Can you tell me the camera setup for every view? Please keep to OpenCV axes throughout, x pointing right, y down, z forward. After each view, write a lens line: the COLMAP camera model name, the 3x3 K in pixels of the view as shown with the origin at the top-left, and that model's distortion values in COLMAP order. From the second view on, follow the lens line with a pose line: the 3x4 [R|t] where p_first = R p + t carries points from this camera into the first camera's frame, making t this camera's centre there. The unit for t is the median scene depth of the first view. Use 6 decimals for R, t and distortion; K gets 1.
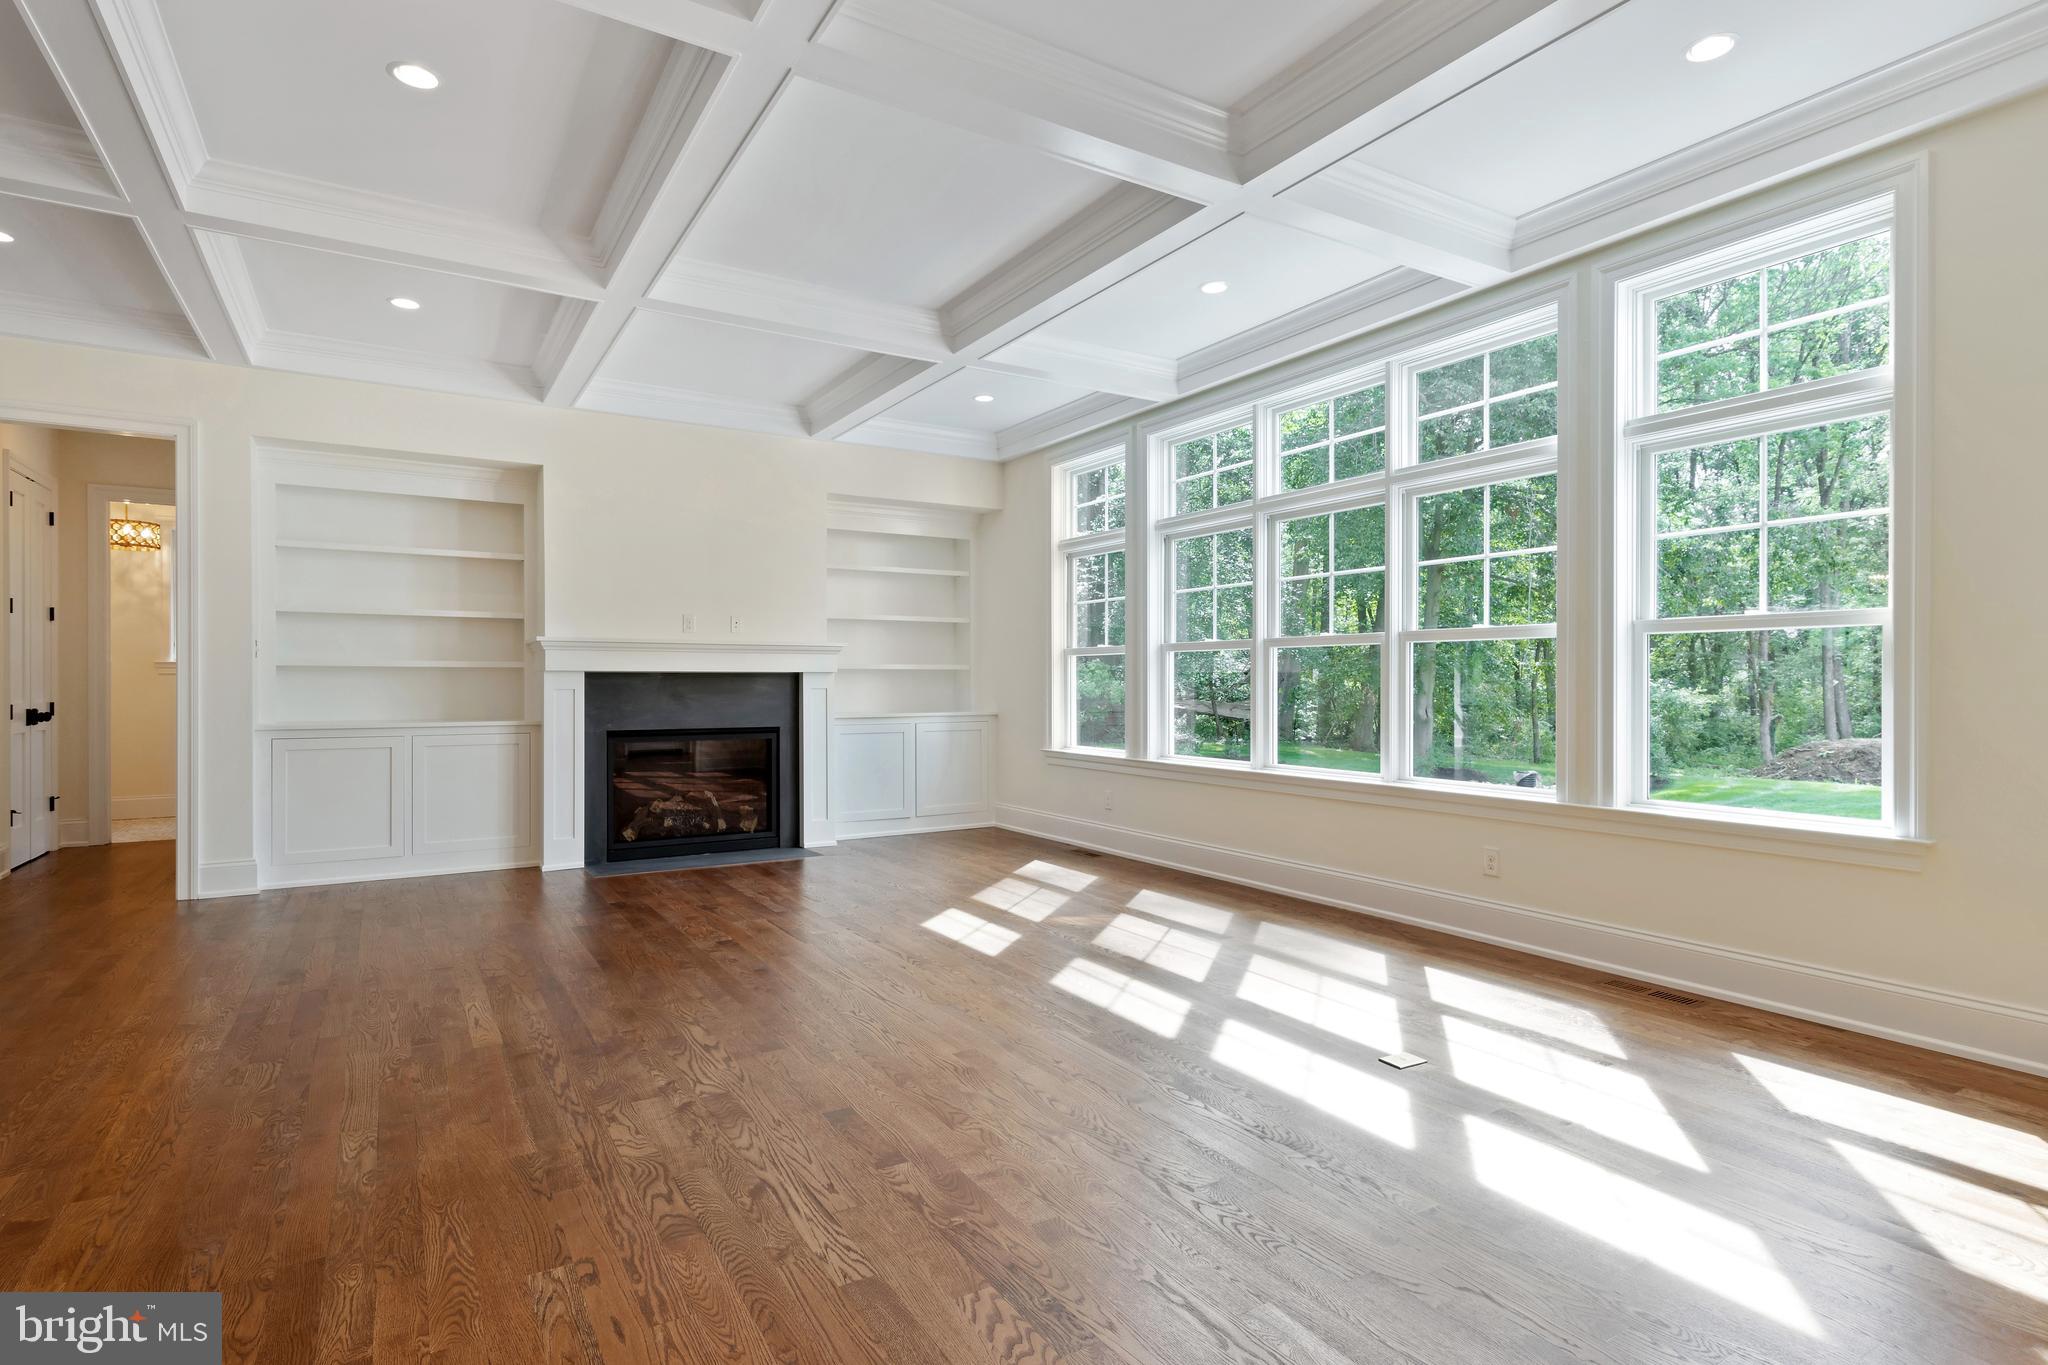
lens RADIAL K [[1047.8, 0, 1027.4], [0, 1047.8, 688.1], [0, 0, 1]] dist [0.012082, -0.005060]
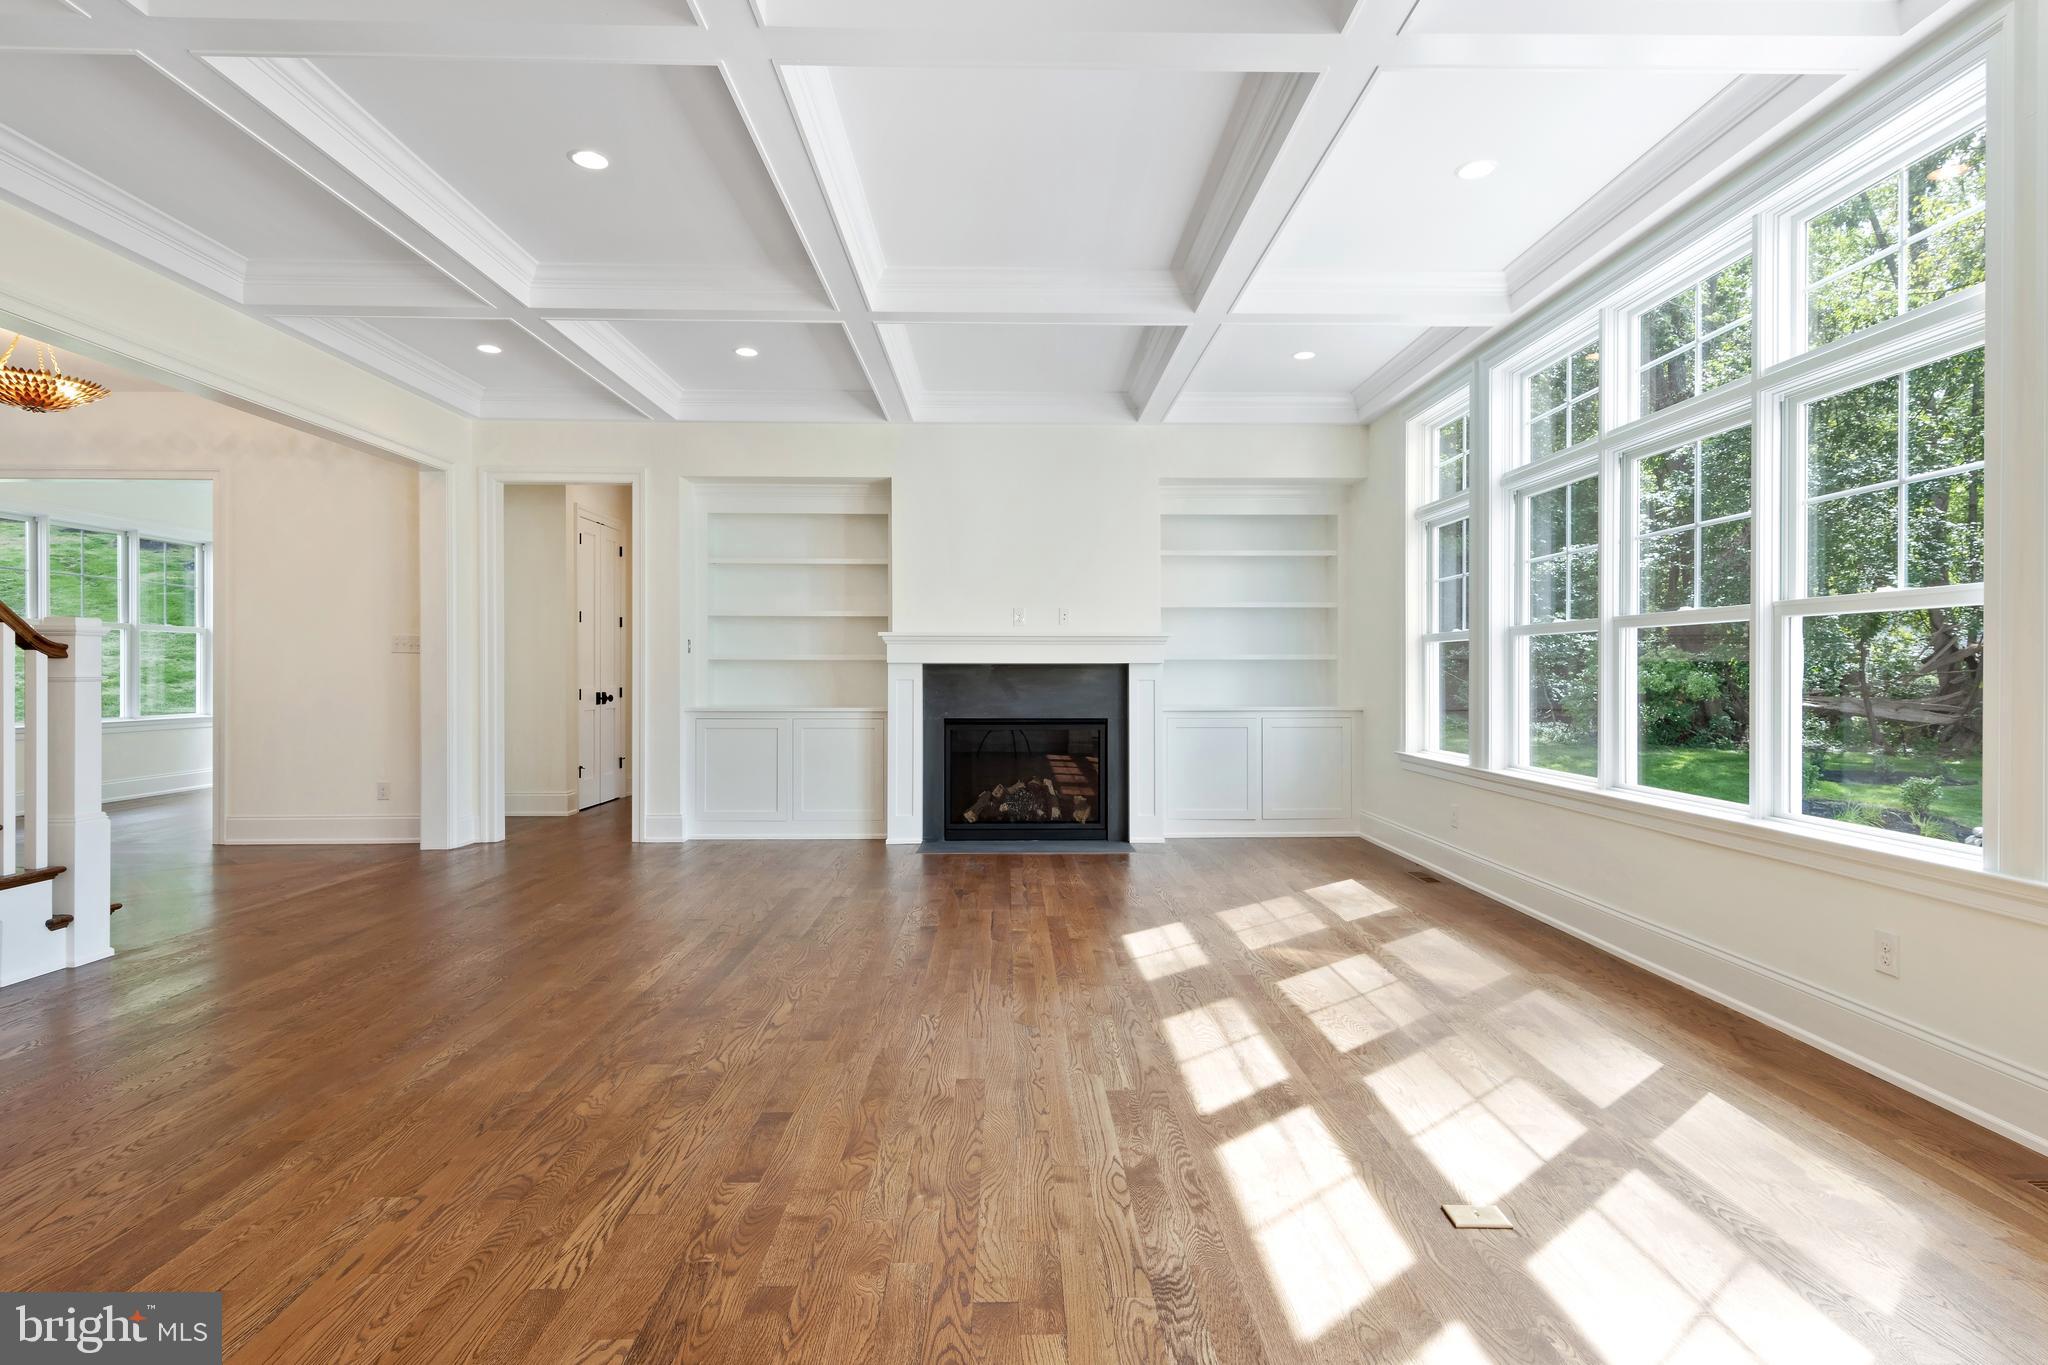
lens RADIAL K [[1047.8, 0, 1021.8], [0, 1047.8, 674.9], [0, 0, 1]] dist [0.012082, -0.005060]
pose [[0.861246, 0.001786, -0.508186, 0.232402], [-0.003906, 0.999988, -0.003105, -0.000912], [0.508174, 0.004659, 0.861242, 0.125110]]
